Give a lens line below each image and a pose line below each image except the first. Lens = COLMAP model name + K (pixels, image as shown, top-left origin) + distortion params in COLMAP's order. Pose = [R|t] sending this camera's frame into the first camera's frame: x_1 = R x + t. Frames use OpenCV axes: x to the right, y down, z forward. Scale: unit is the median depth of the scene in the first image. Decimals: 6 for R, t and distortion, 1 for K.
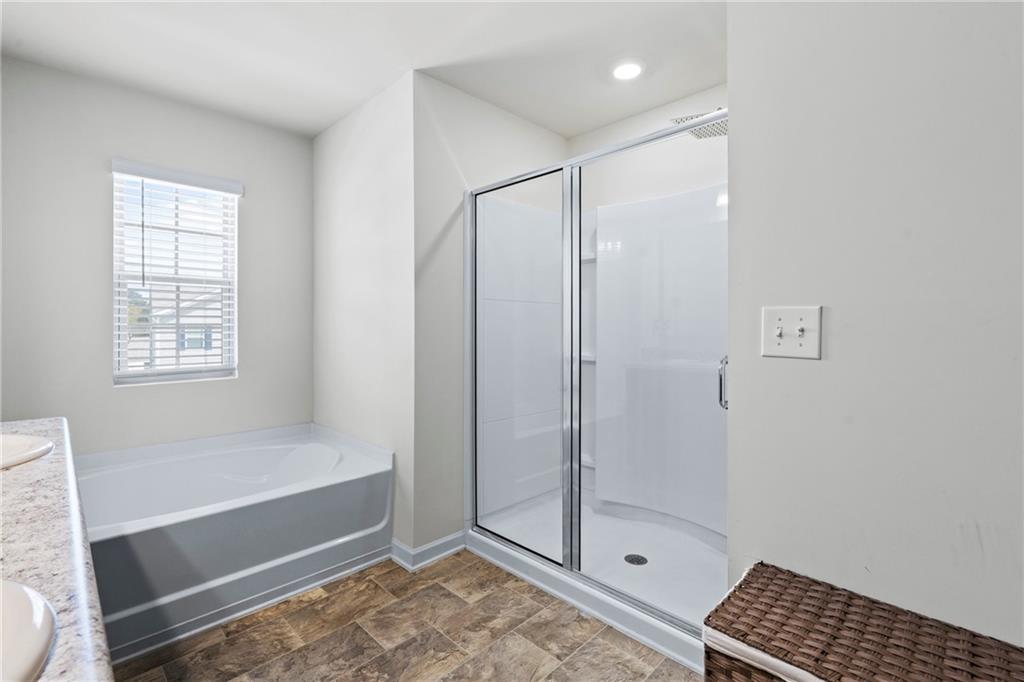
lens RADIAL K [[470.4, 0, 508.5], [0, 470.4, 327.5], [0, 0, 1]] dist [0.000297, -0.000326]
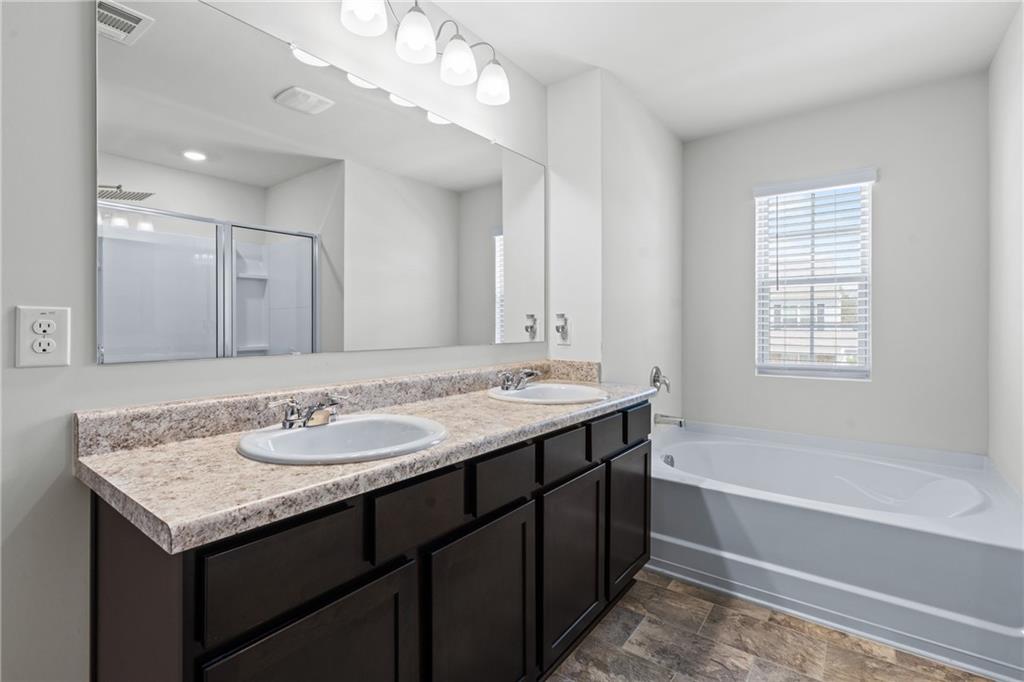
lens RADIAL K [[466.3, 0, 508.1], [0, 466.3, 327.9], [0, 0, 1]] dist [-0.000464, 0.000293]
pose [[0.136841, 0.006569, -0.990571, 0.305743], [-0.000295, 0.999978, 0.006591, -0.003915], [0.990593, -0.000609, 0.136840, 0.242936]]
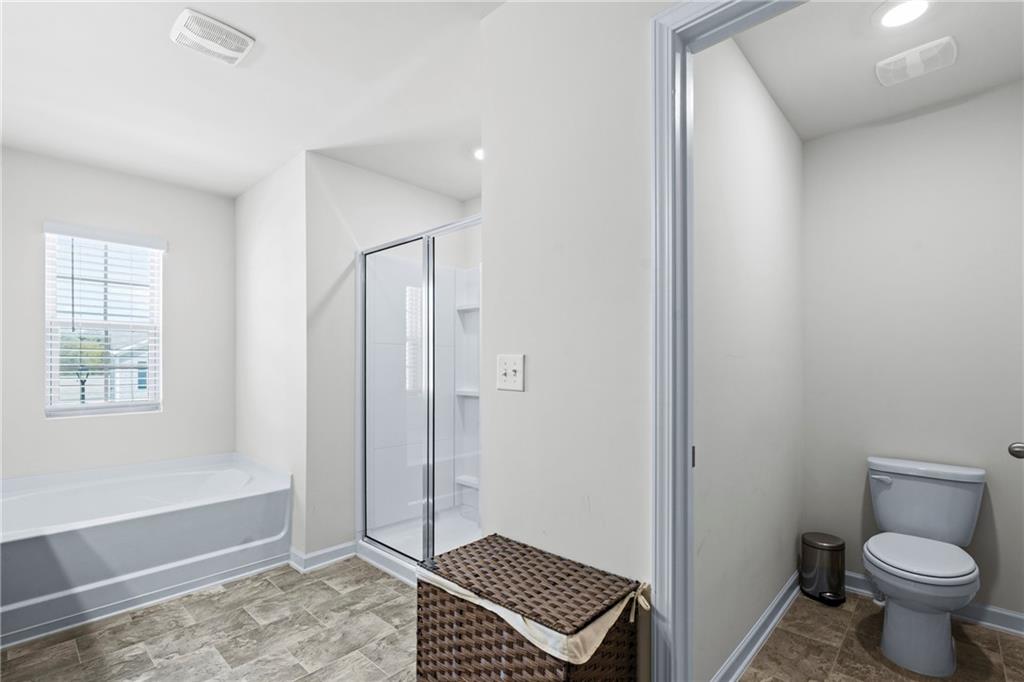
lens RADIAL K [[478.5, 0, 508.9], [0, 478.5, 366.1], [0, 0, 1]] dist [-0.001918, 0.000336]
pose [[0.999252, 0.000581, 0.038677, 0.291746], [-0.000589, 1.000000, 0.000199, -0.005337], [-0.038677, -0.000221, 0.999252, -0.248699]]
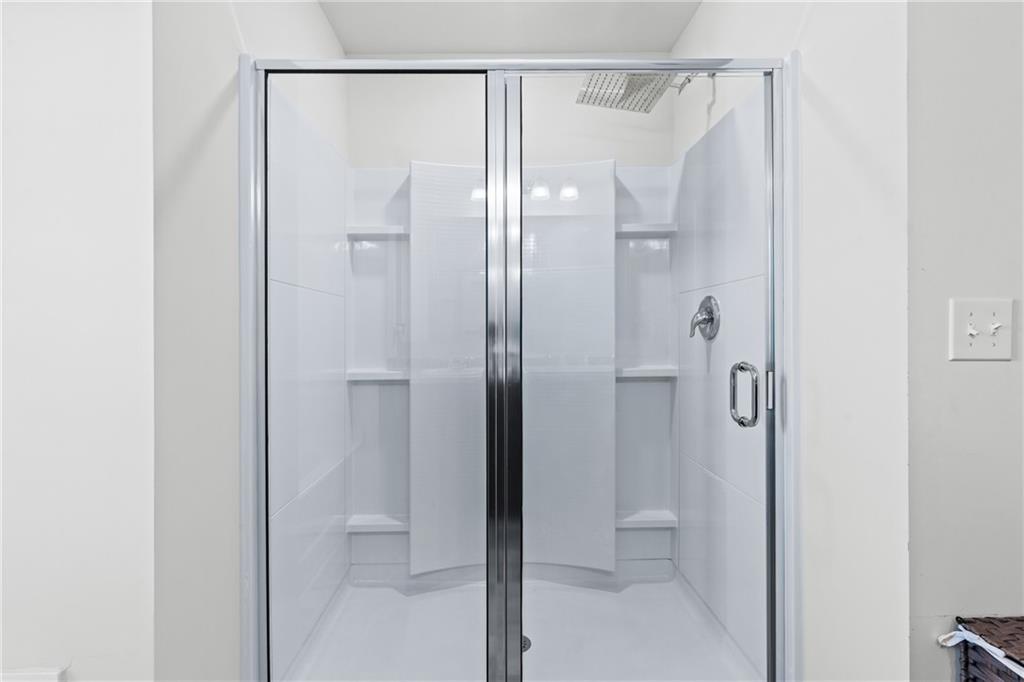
lens RADIAL K [[470.4, 0, 508.5], [0, 470.4, 327.5], [0, 0, 1]] dist [0.000297, -0.000326]
pose [[0.686581, -0.003199, 0.727046, -0.313654], [0.012337, 0.999898, -0.007251, 0.000926], [-0.726948, 0.013948, 0.686550, 0.563180]]
